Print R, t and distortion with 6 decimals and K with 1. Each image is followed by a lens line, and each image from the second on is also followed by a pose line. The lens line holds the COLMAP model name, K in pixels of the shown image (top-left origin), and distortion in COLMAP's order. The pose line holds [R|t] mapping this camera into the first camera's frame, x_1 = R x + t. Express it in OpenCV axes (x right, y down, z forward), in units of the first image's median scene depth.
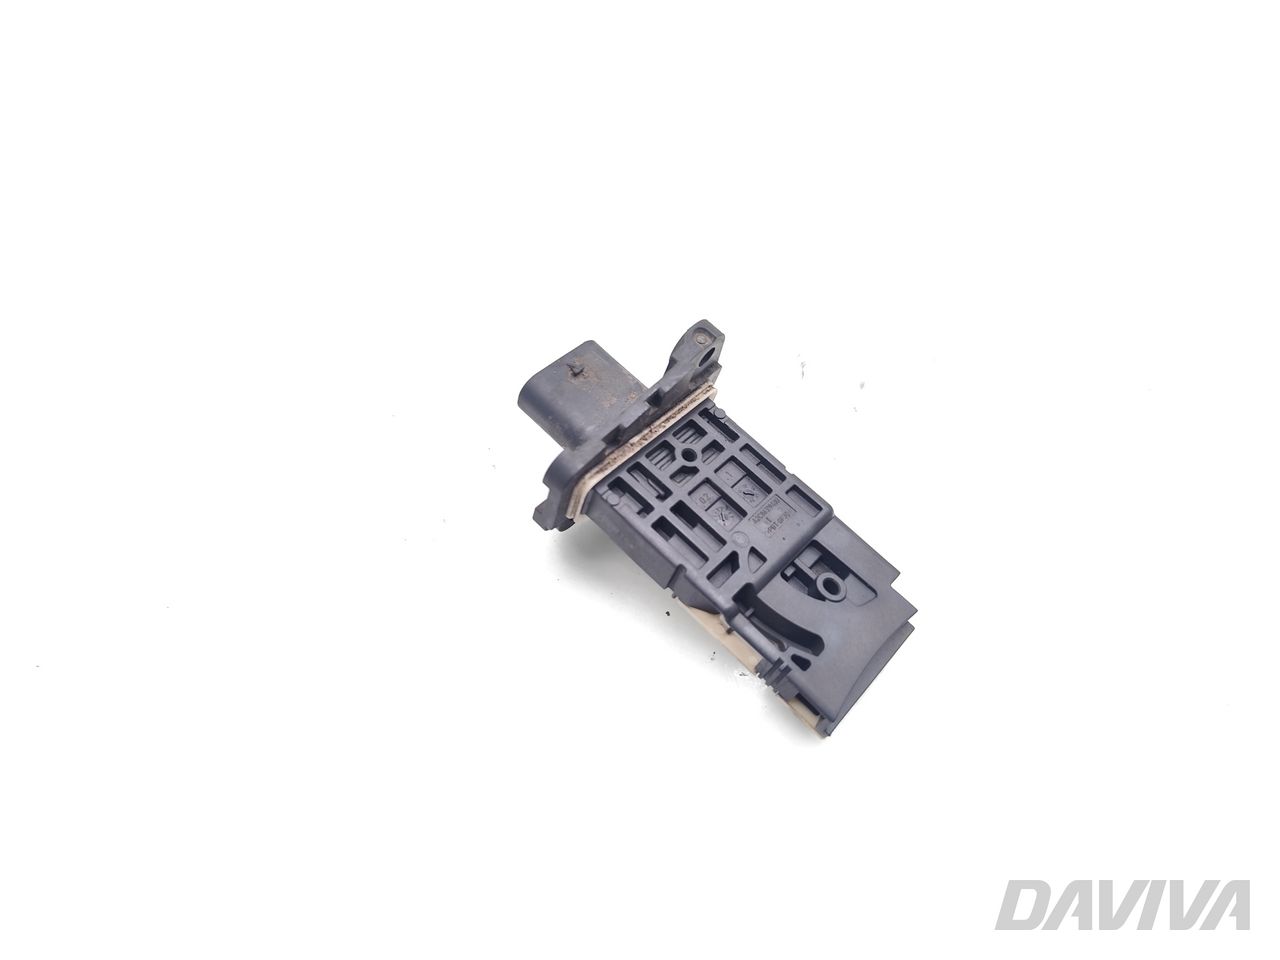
lens RADIAL K [[844.3, 0, 640.0], [0, 844.3, 480.0], [0, 0, 1]] dist [-0.000384, -0.000060]
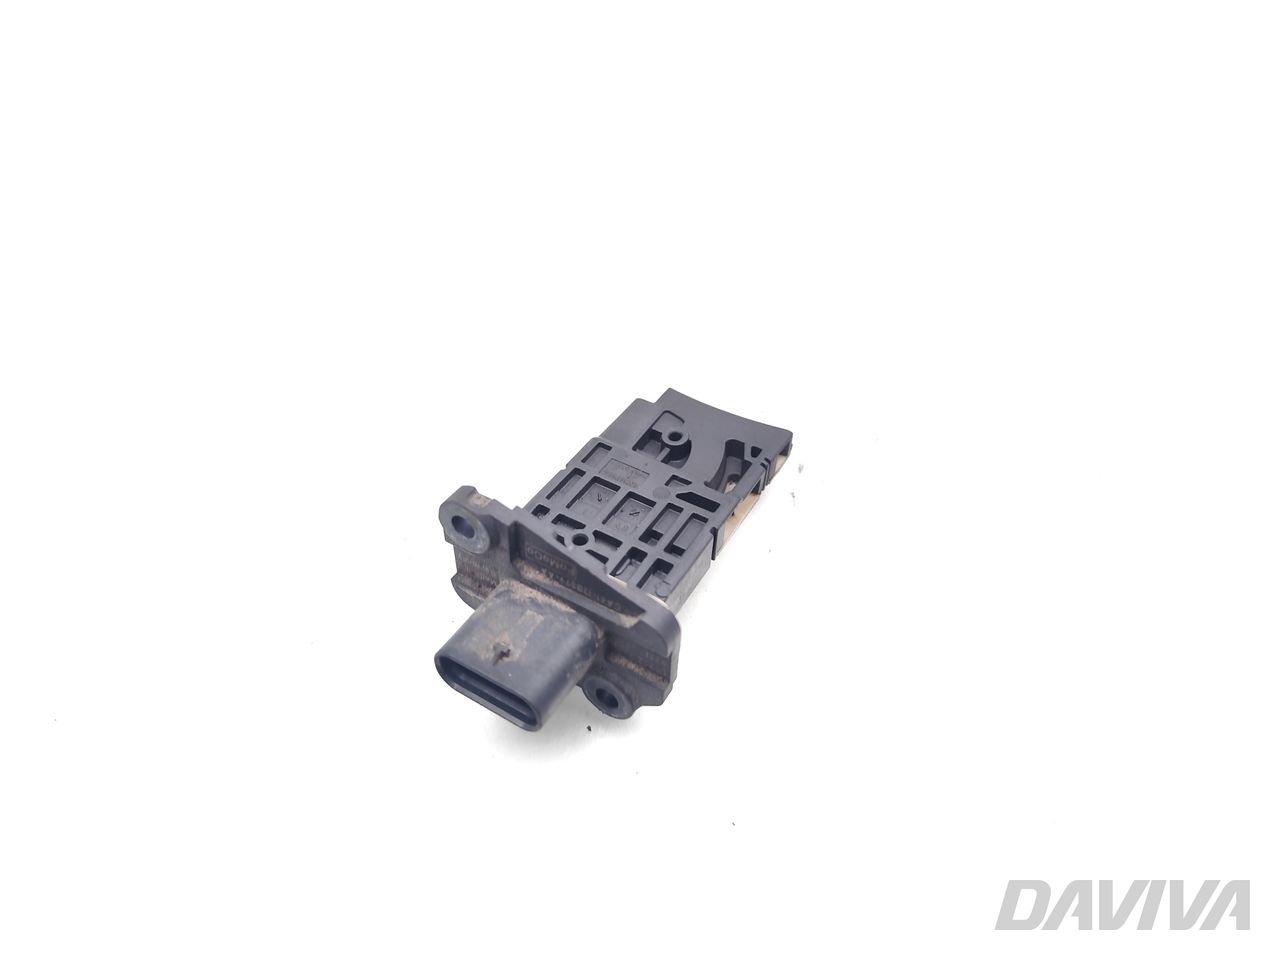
lens RADIAL K [[844.3, 0, 640.0], [0, 844.3, 480.0], [0, 0, 1]] dist [-0.000384, -0.000060]
pose [[-0.202820, -0.802665, 0.560885, -0.435539], [0.793028, 0.201371, 0.574940, -0.540180], [-0.574431, 0.561407, 0.595694, 0.393216]]
